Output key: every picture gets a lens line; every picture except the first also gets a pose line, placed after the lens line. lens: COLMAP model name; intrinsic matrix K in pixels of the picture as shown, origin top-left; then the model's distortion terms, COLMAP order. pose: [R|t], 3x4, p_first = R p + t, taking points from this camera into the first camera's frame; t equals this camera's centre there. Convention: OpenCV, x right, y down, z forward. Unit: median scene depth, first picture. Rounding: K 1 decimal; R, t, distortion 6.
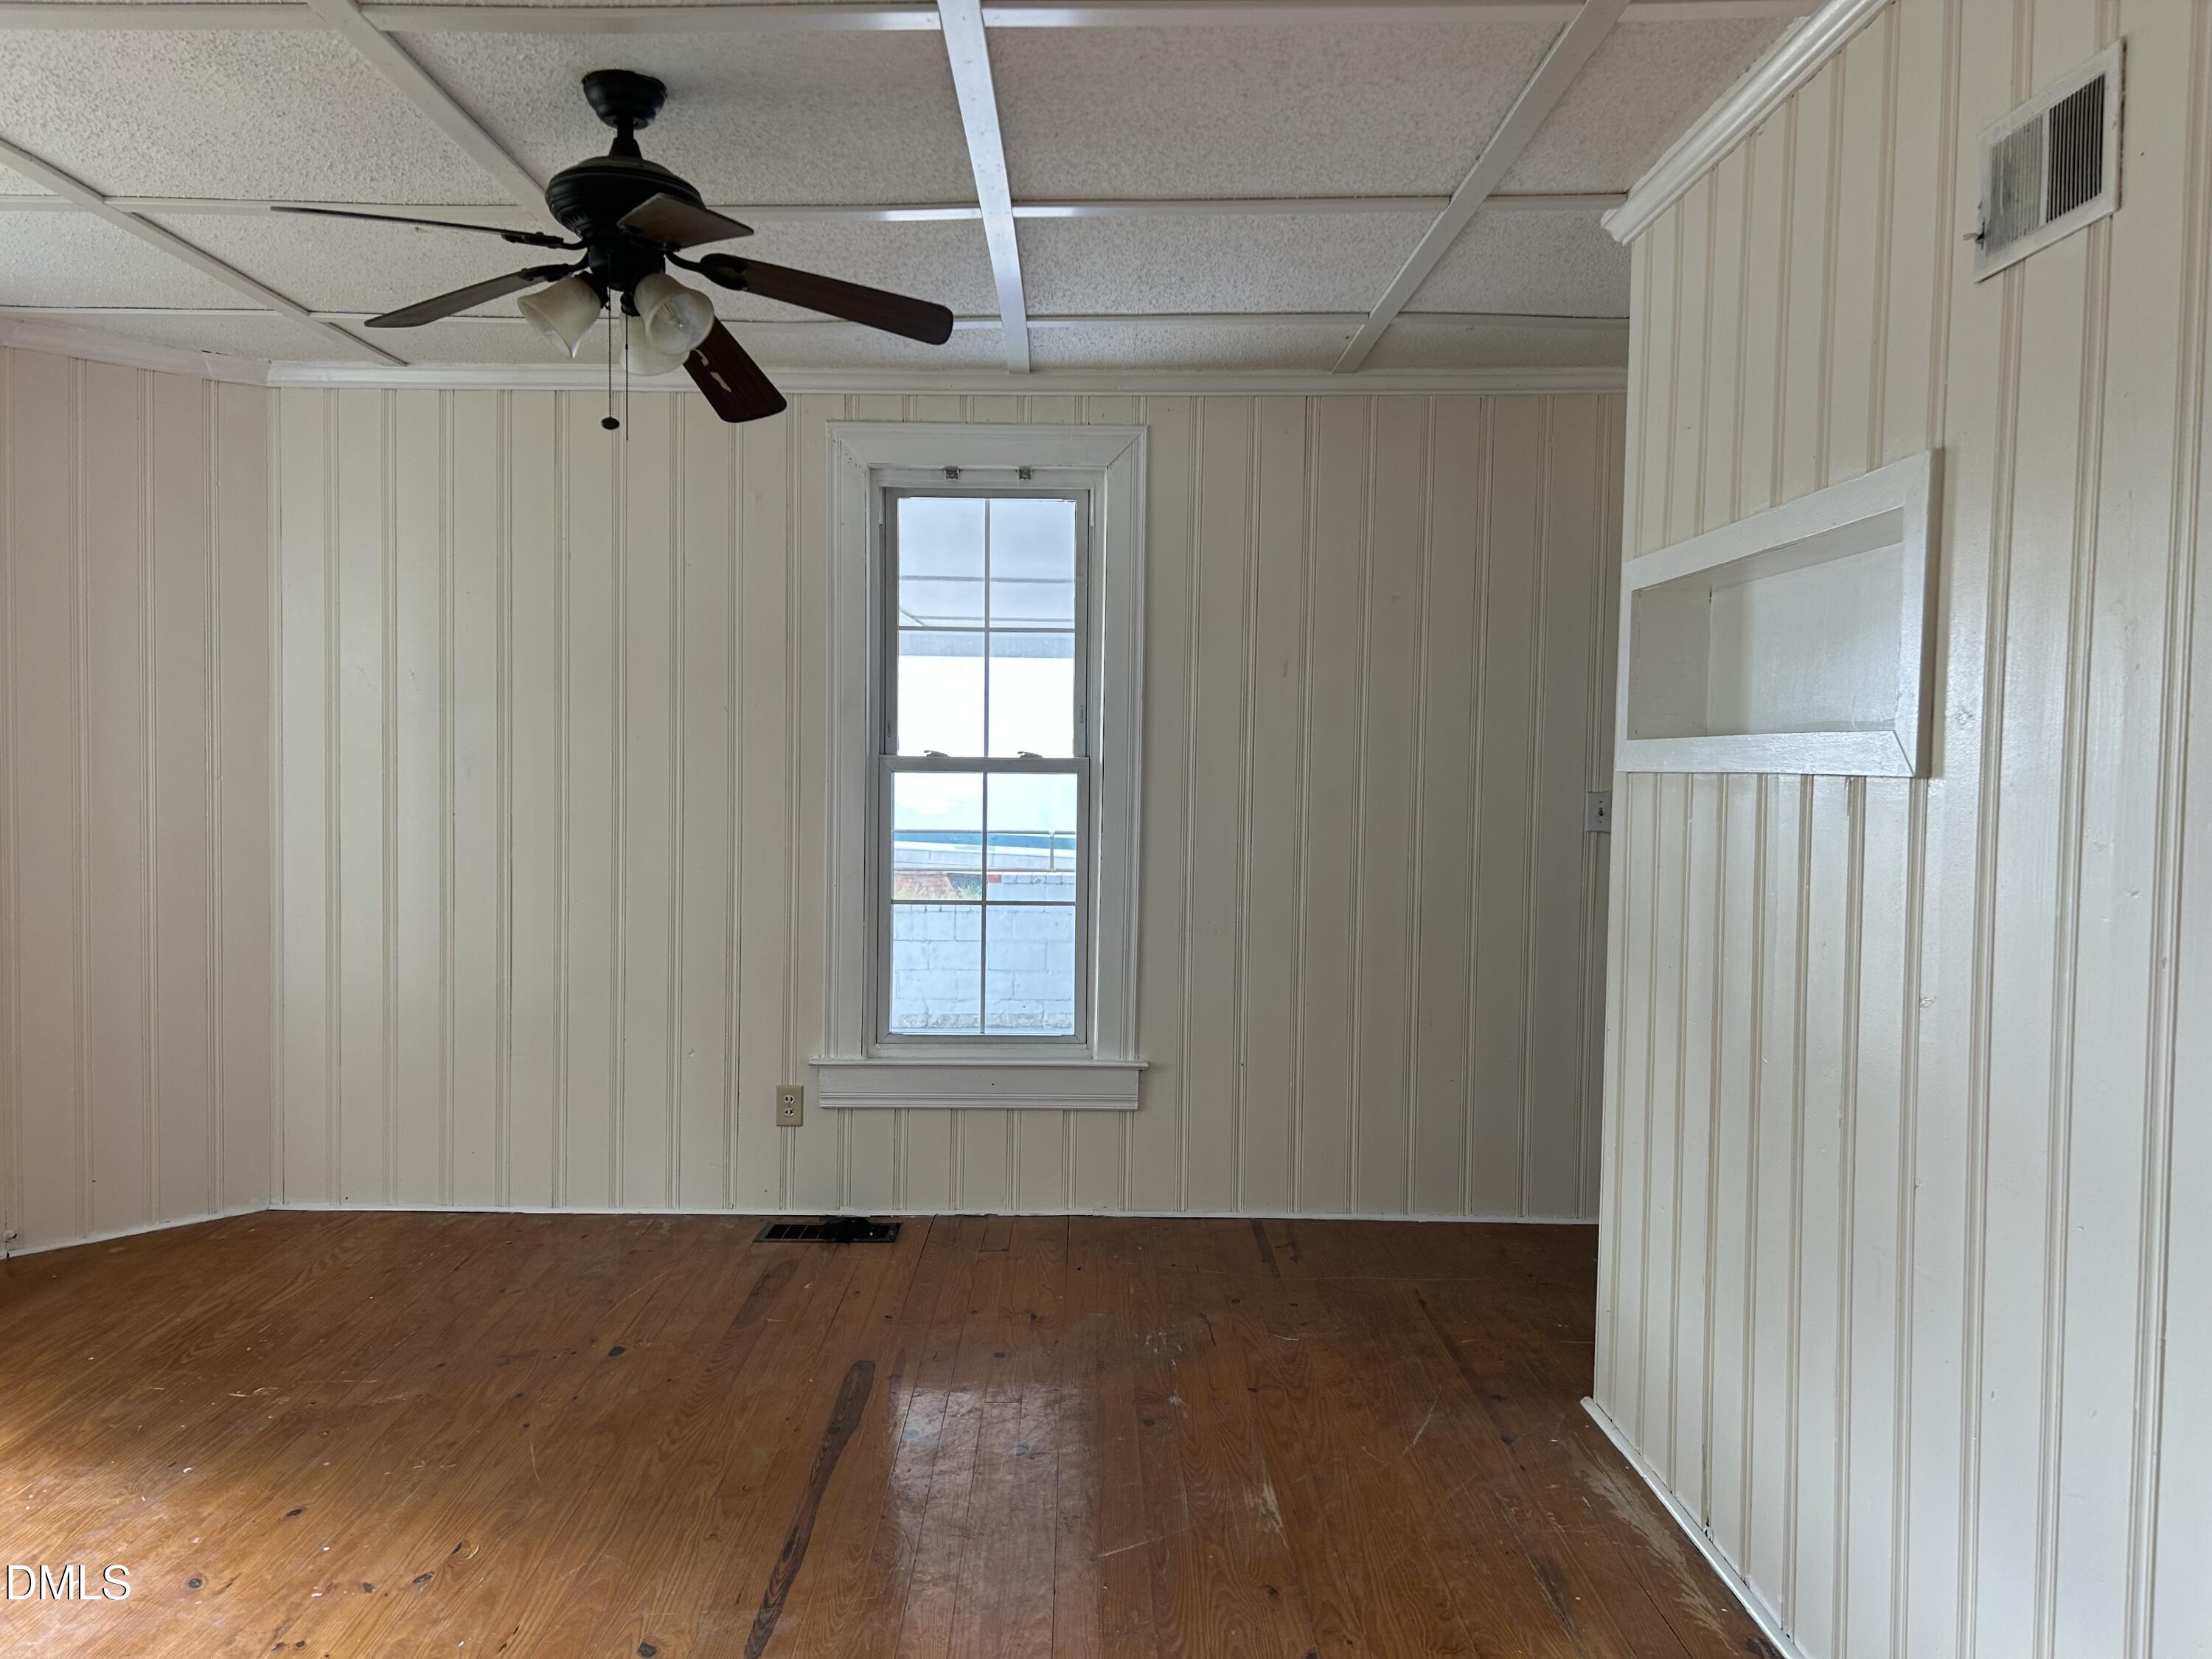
lens RADIAL K [[1657.0, 0, 1085.7], [0, 1657.0, 825.8], [0, 0, 1]] dist [0.062272, -0.068705]
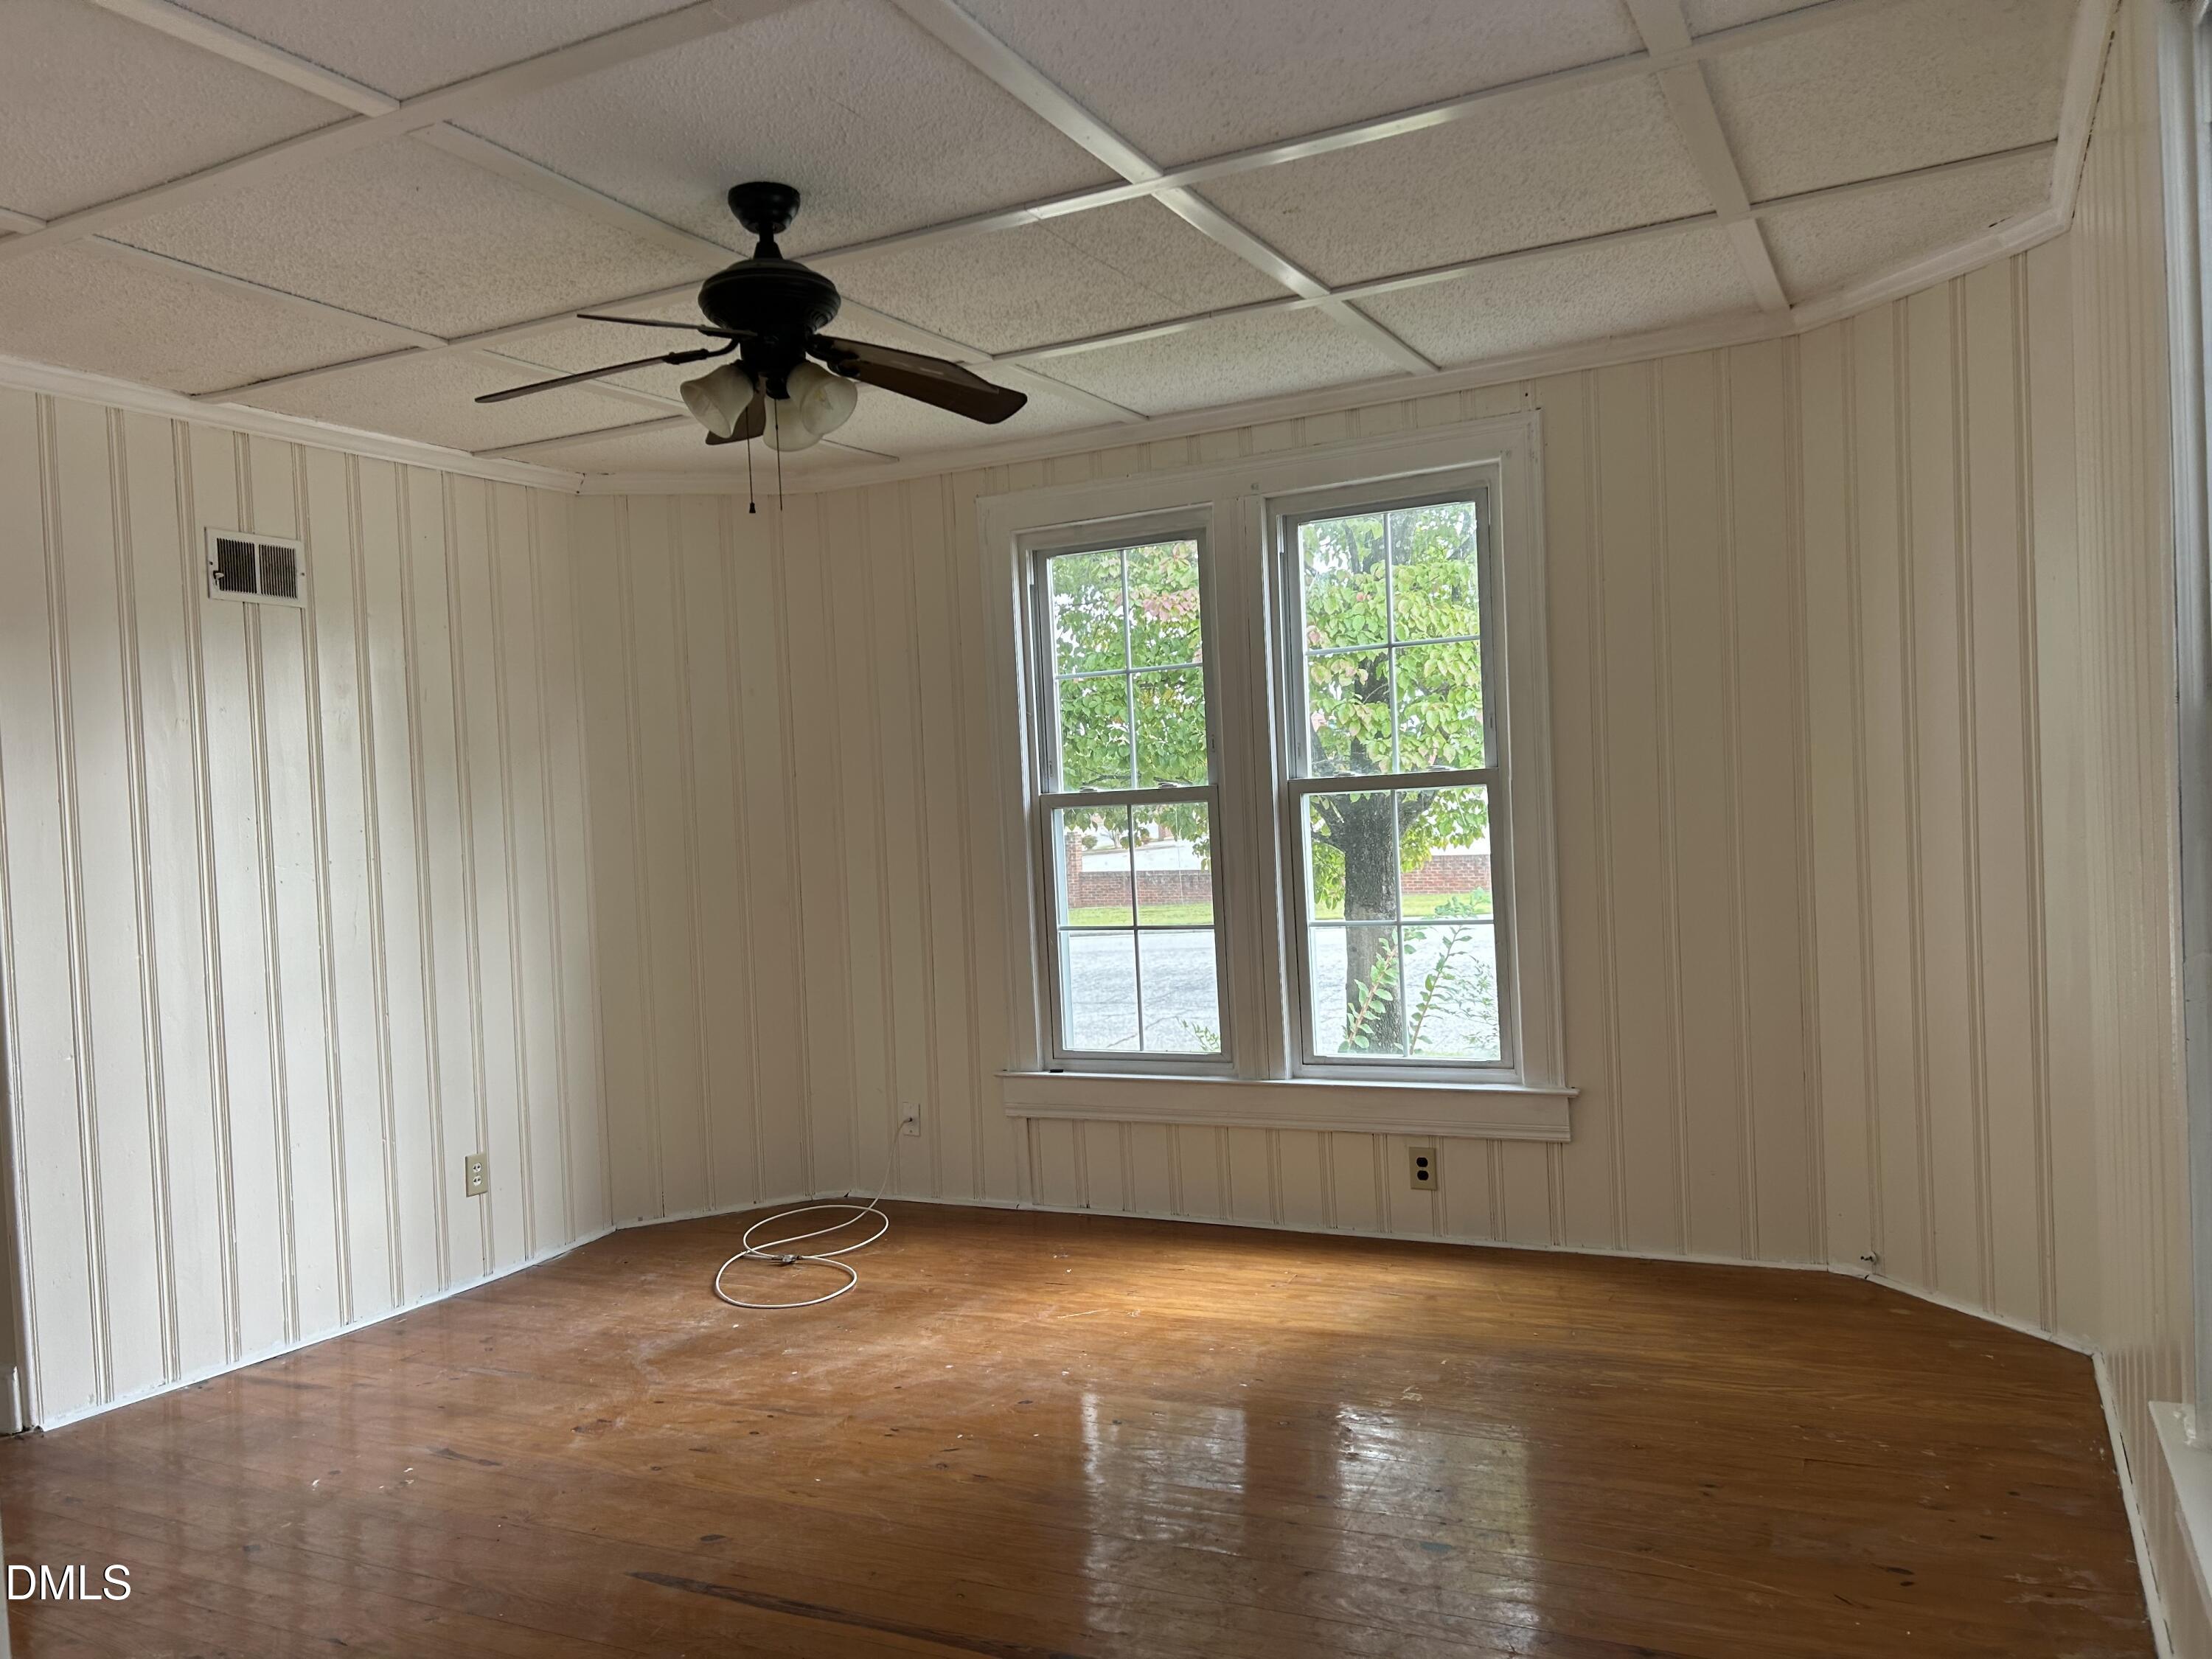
lens RADIAL K [[1657.0, 0, 1099.0], [0, 1657.0, 847.7], [0, 0, 1]] dist [0.062272, -0.068705]
pose [[-0.443007, 0.036165, -0.895788, 0.377772], [0.002566, 0.999233, 0.039072, -0.023555], [0.896514, 0.015011, -0.442760, 1.008944]]
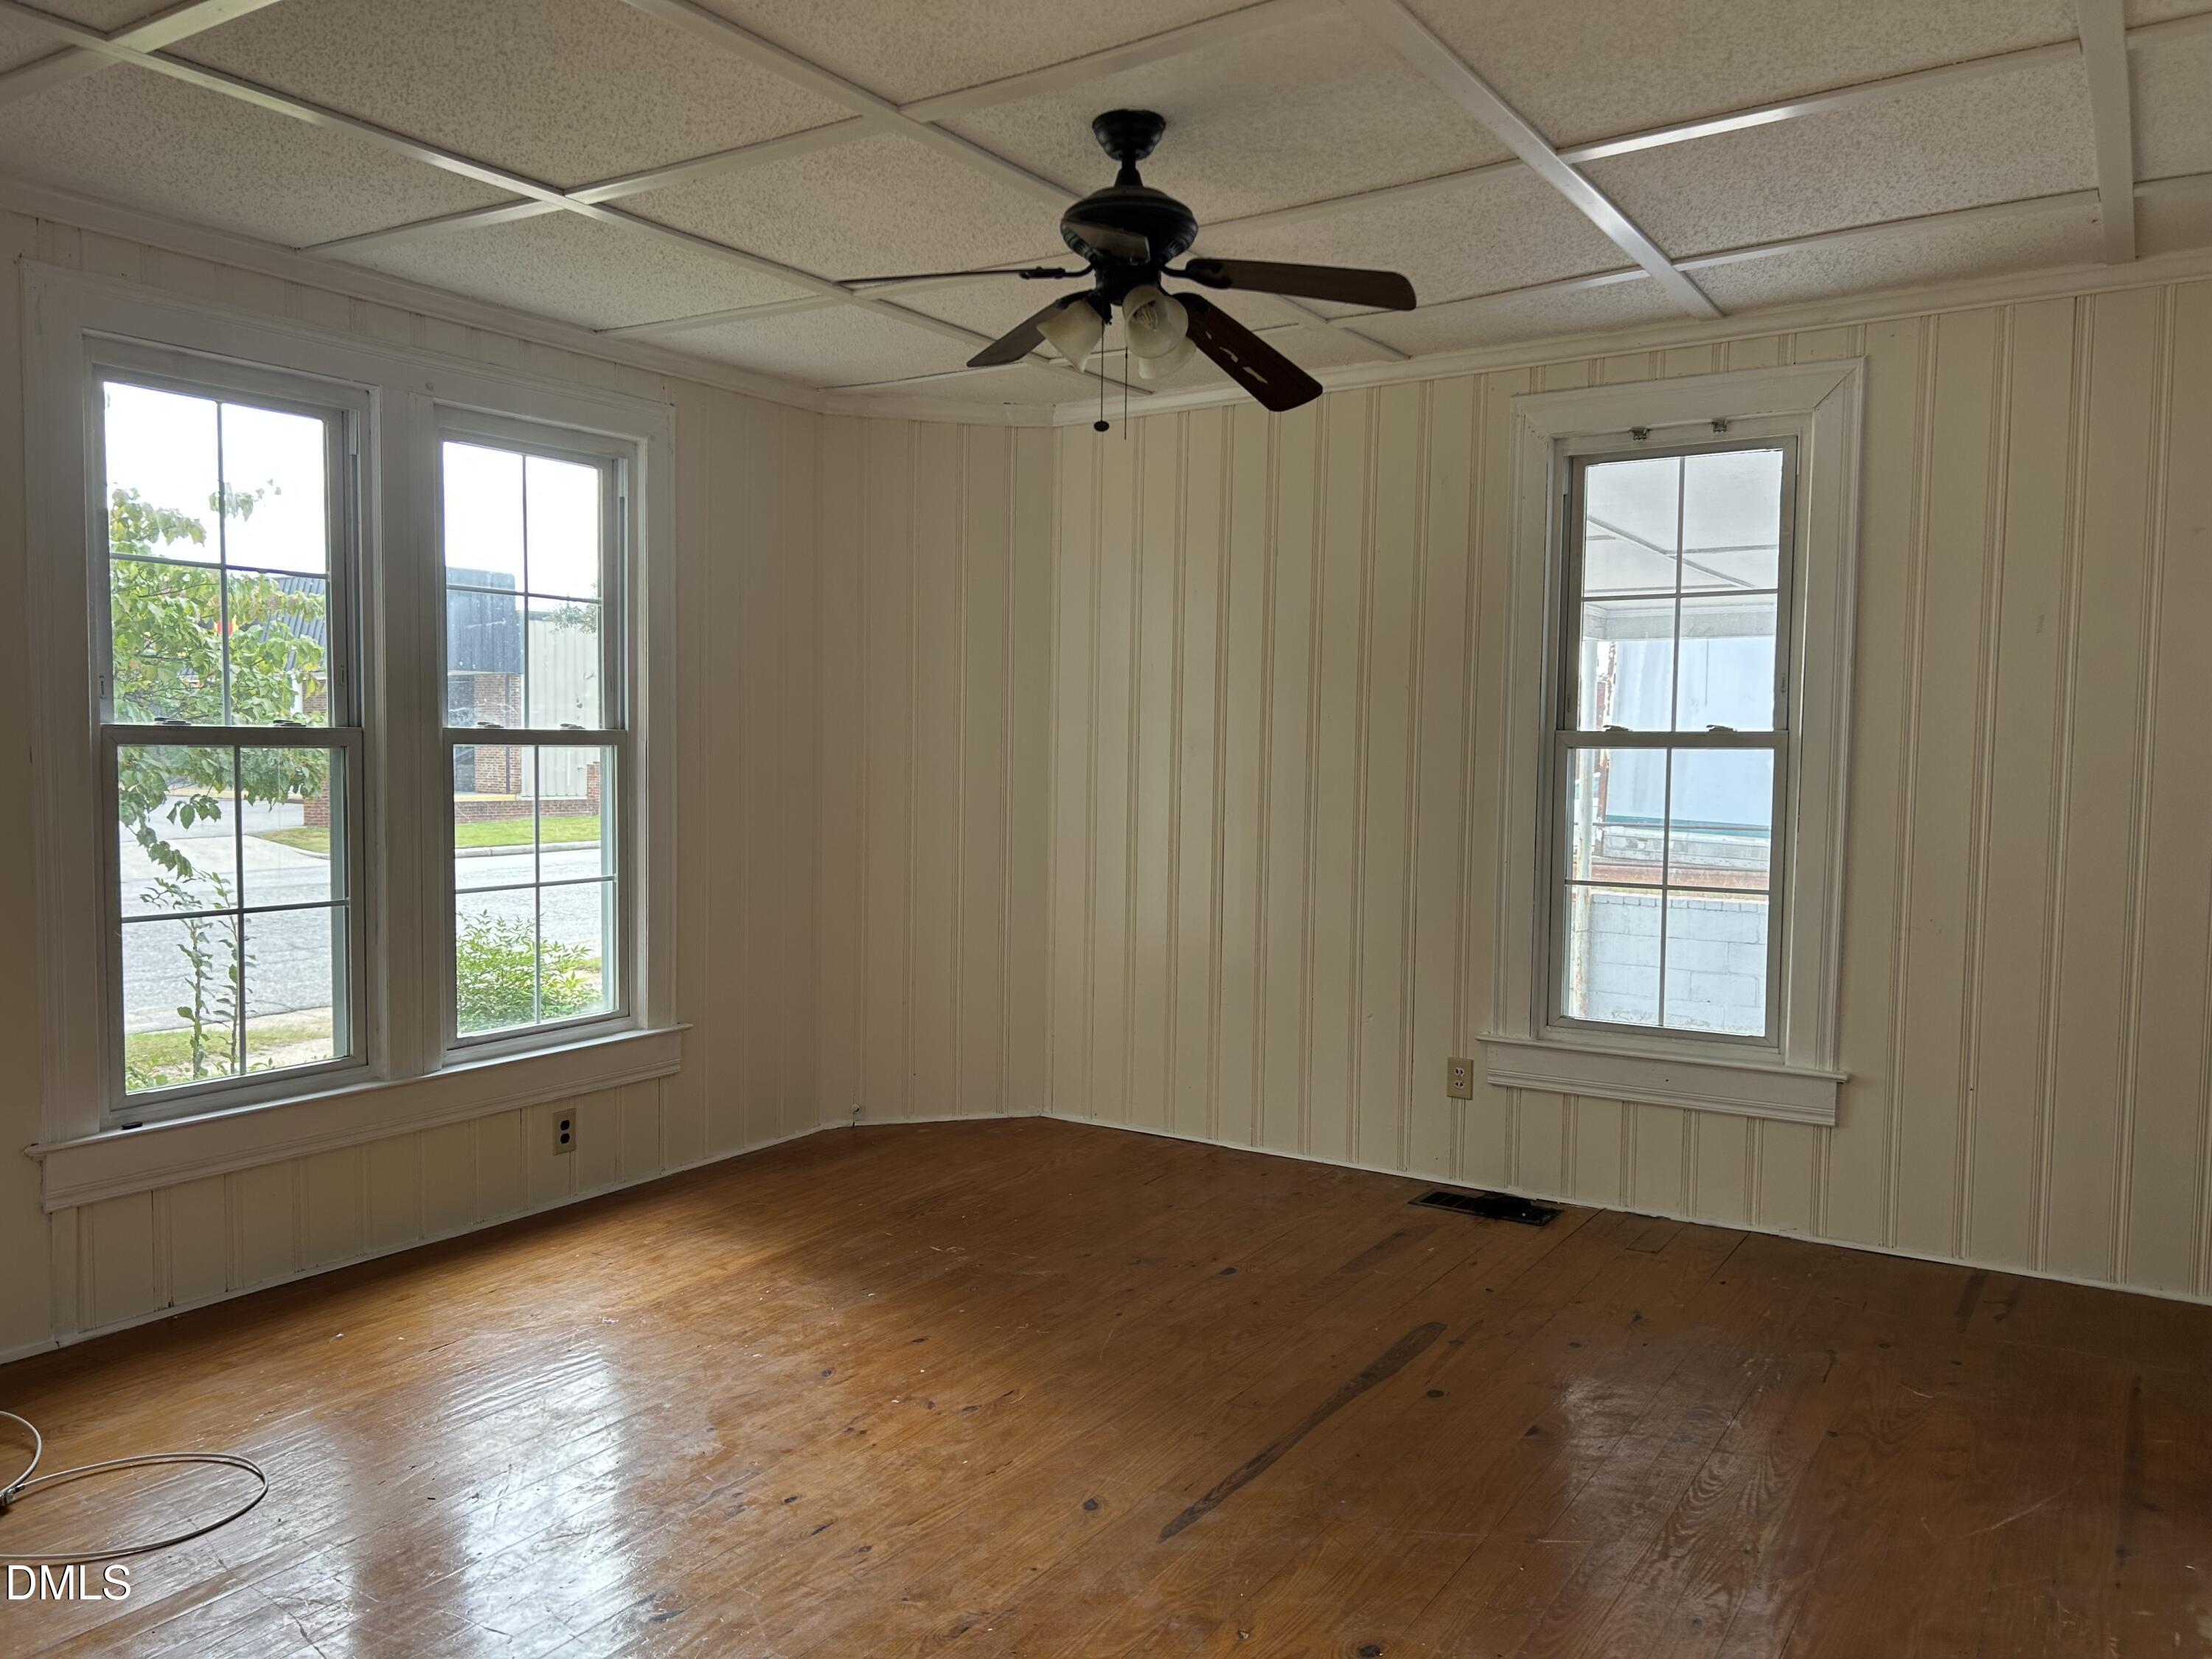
lens RADIAL K [[1657.0, 0, 1094.1], [0, 1657.0, 828.6], [0, 0, 1]] dist [0.062272, -0.068705]
pose [[0.839252, 0.023953, -0.543215, 0.196471], [-0.023158, 0.999697, 0.008303, 0.014144], [0.543250, 0.005612, 0.839553, 0.028548]]
